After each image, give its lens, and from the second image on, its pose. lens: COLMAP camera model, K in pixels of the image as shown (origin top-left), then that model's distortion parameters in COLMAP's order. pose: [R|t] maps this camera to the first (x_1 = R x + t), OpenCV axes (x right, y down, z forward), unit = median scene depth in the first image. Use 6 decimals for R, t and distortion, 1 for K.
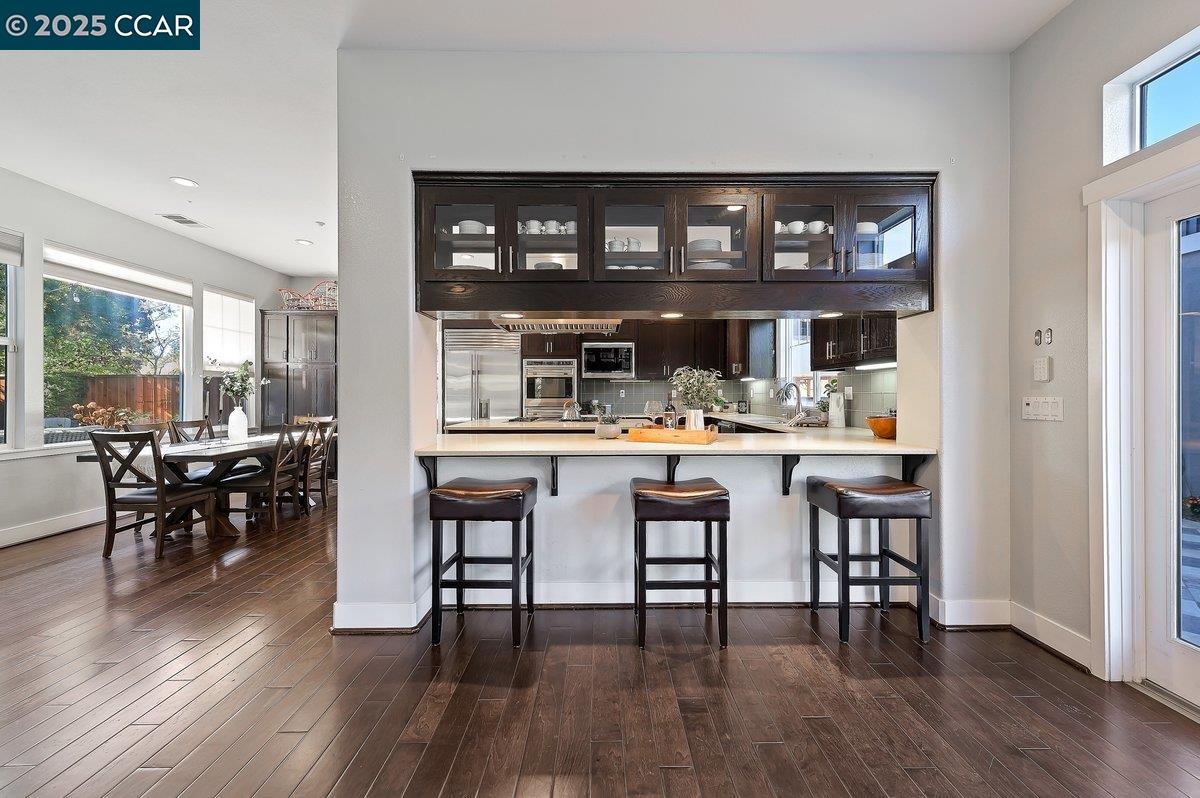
lens RADIAL K [[477.3, 0, 602.2], [0, 477.3, 394.7], [0, 0, 1]] dist [0.017510, -0.000435]
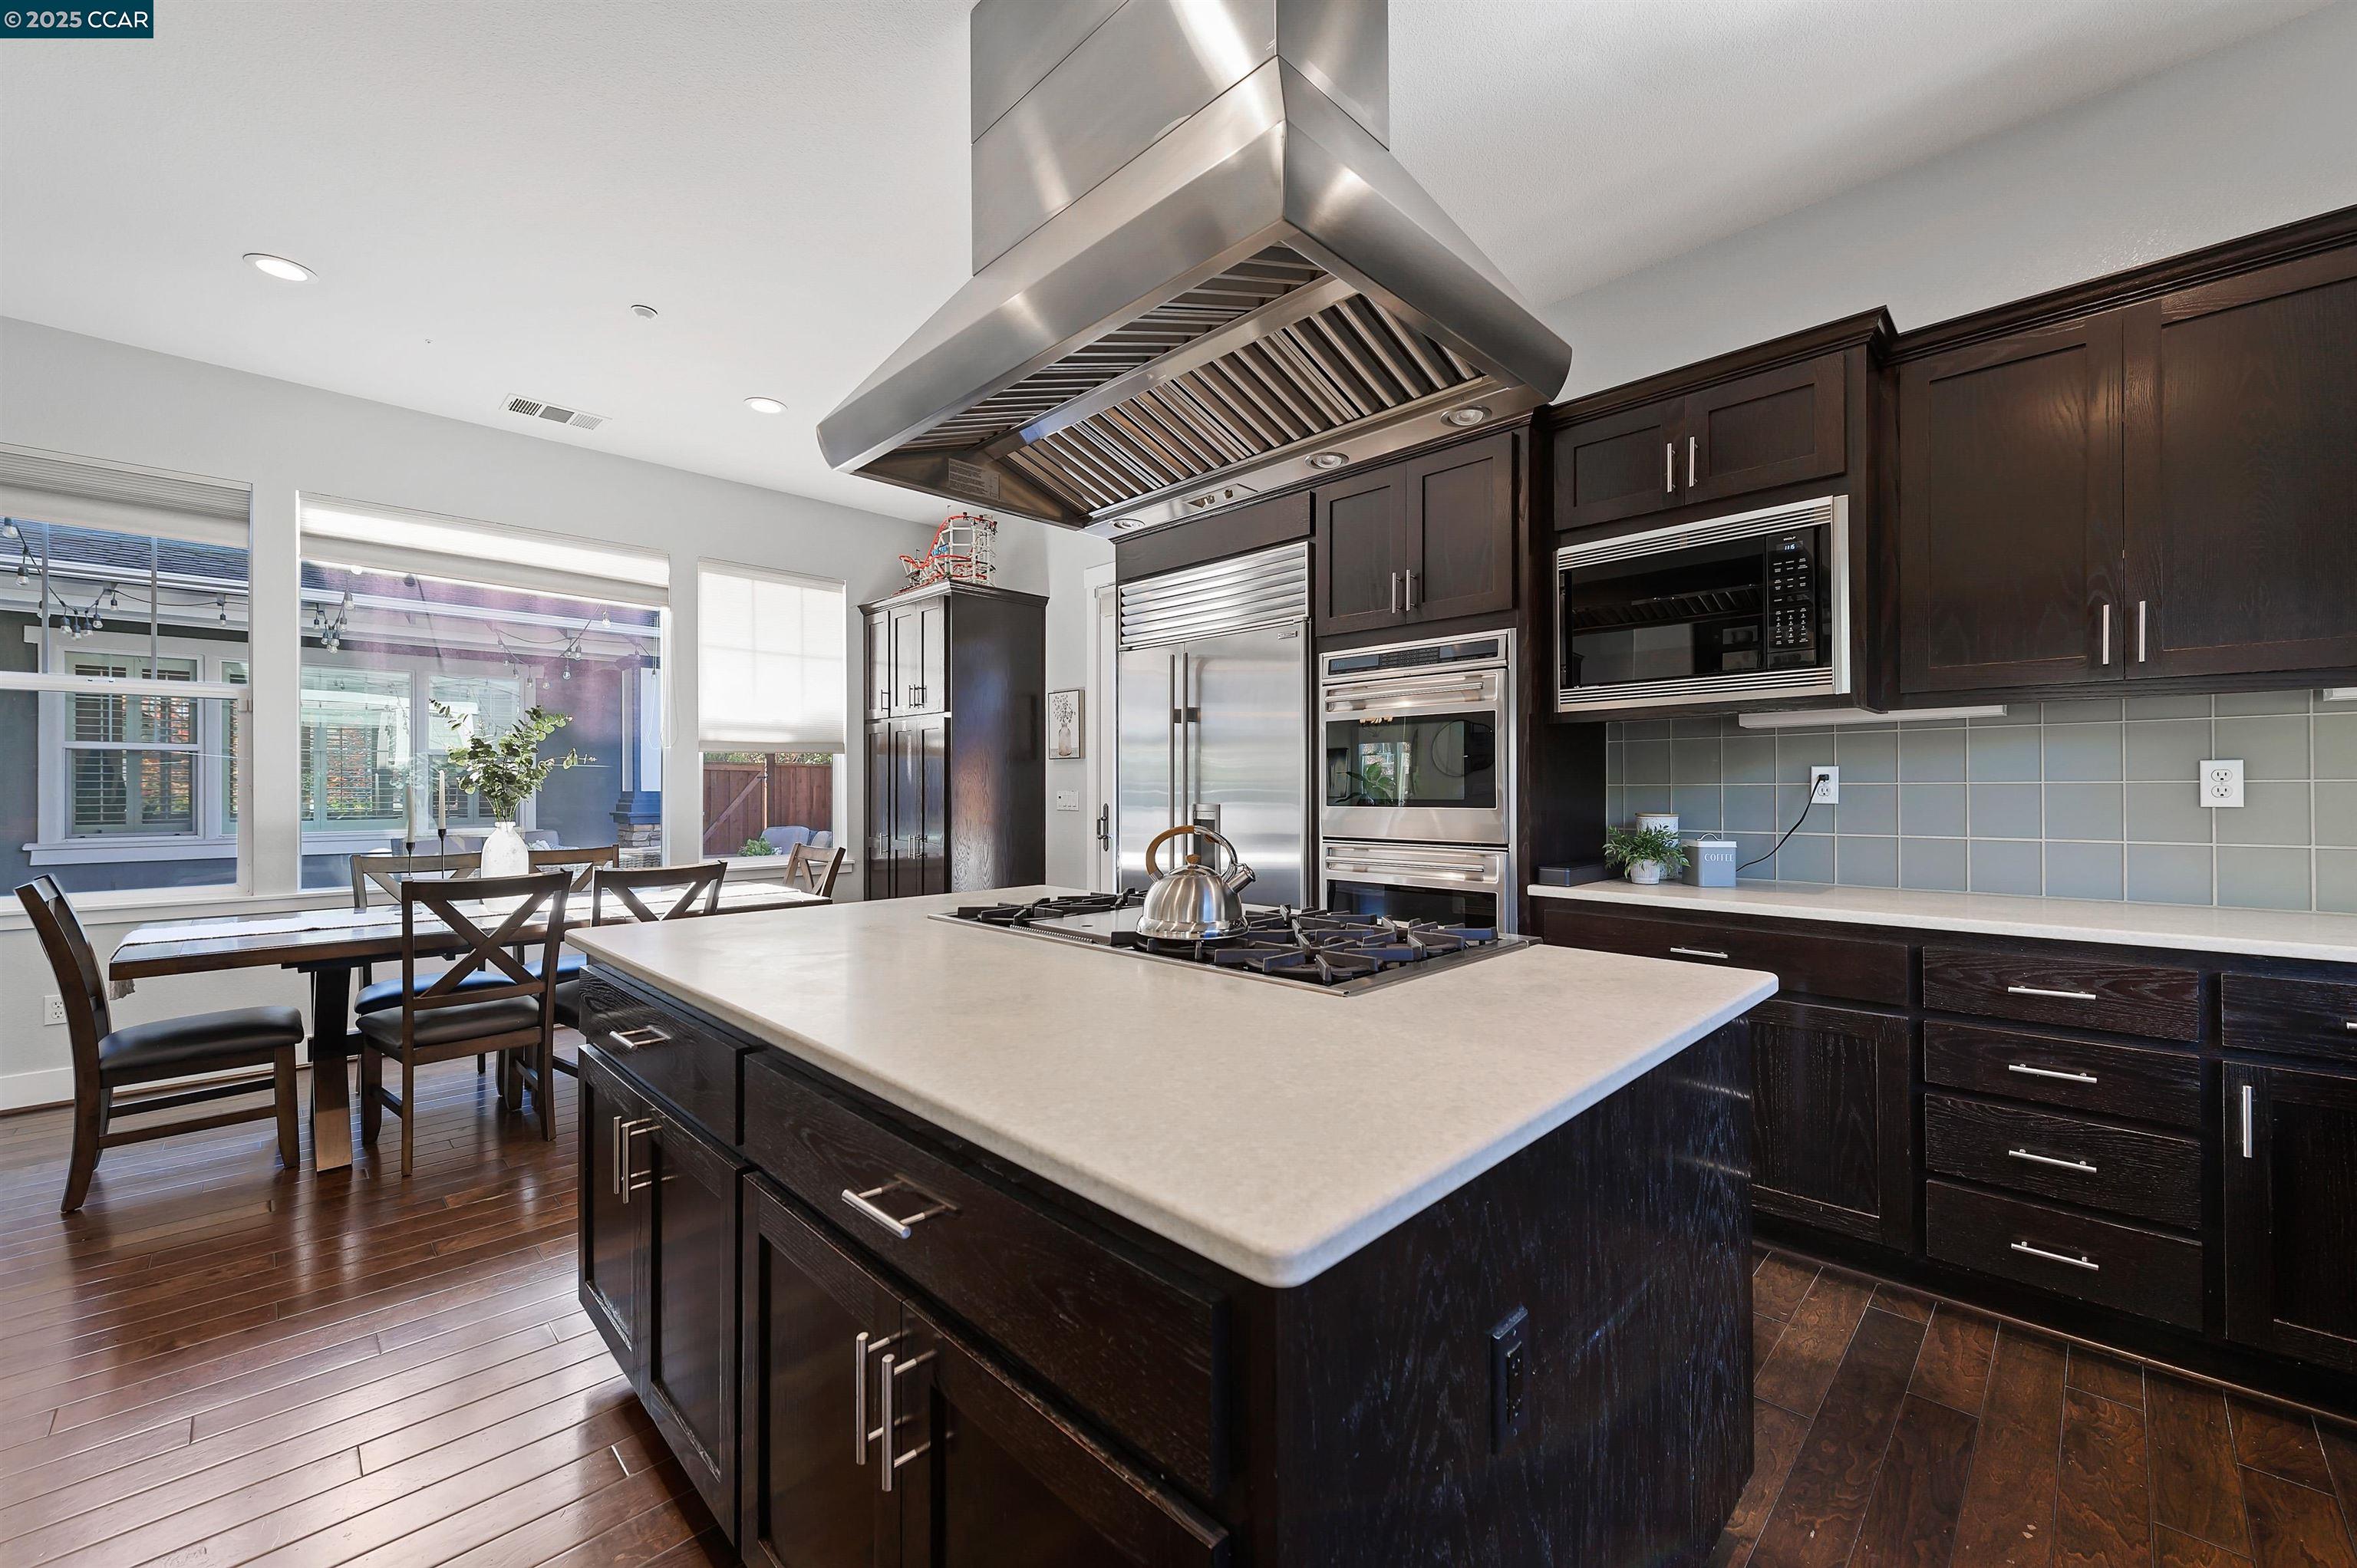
lens RADIAL K [[943.1, 0, 1188.4], [0, 943.1, 789.1], [0, 0, 1]] dist [0.014662, 0.000096]
pose [[0.704431, -0.001904, -0.709770, 0.146383], [0.002788, 0.999996, 0.000085, -0.001544], [0.709767, -0.002039, 0.704433, 0.591926]]
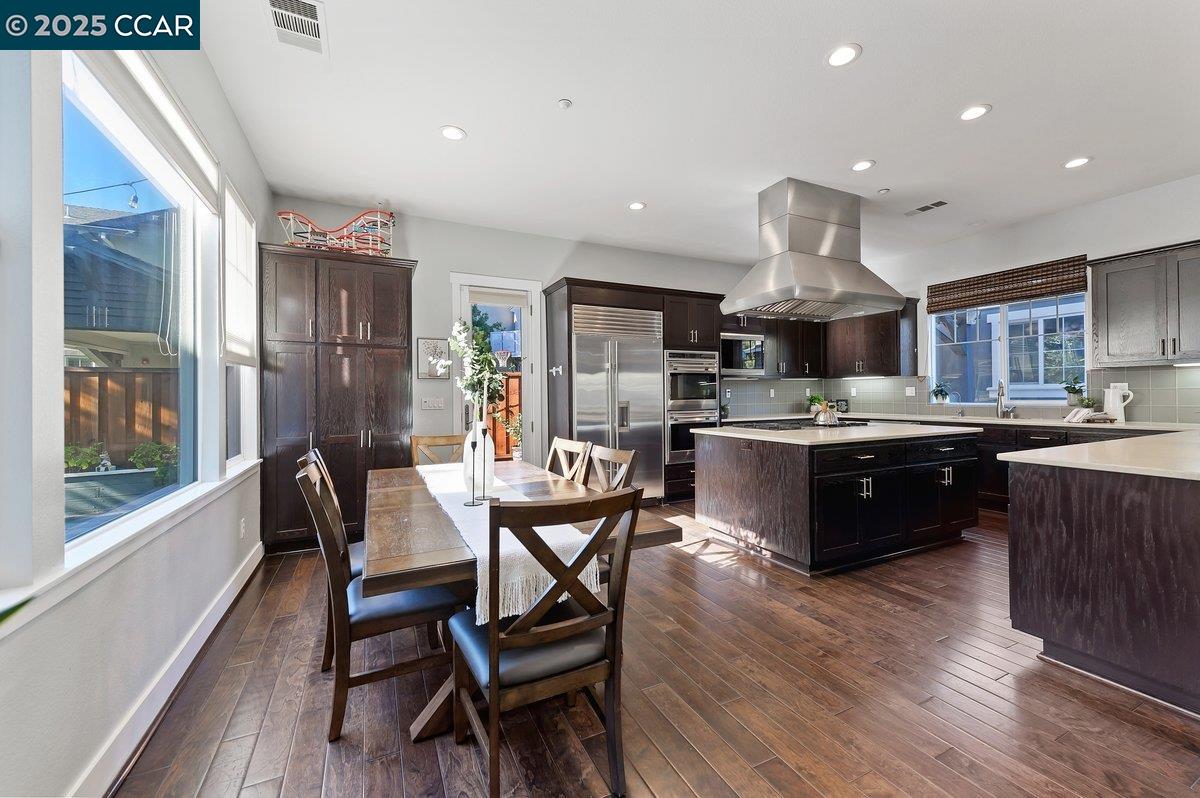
lens RADIAL K [[477.3, 0, 600.0], [0, 477.3, 395.2], [0, 0, 1]] dist [0.017510, -0.000435]
pose [[0.902482, -0.007591, 0.430661, -0.598102], [0.007950, 0.999968, 0.000966, -0.002217], [-0.430654, 0.002552, 0.902513, 0.344126]]
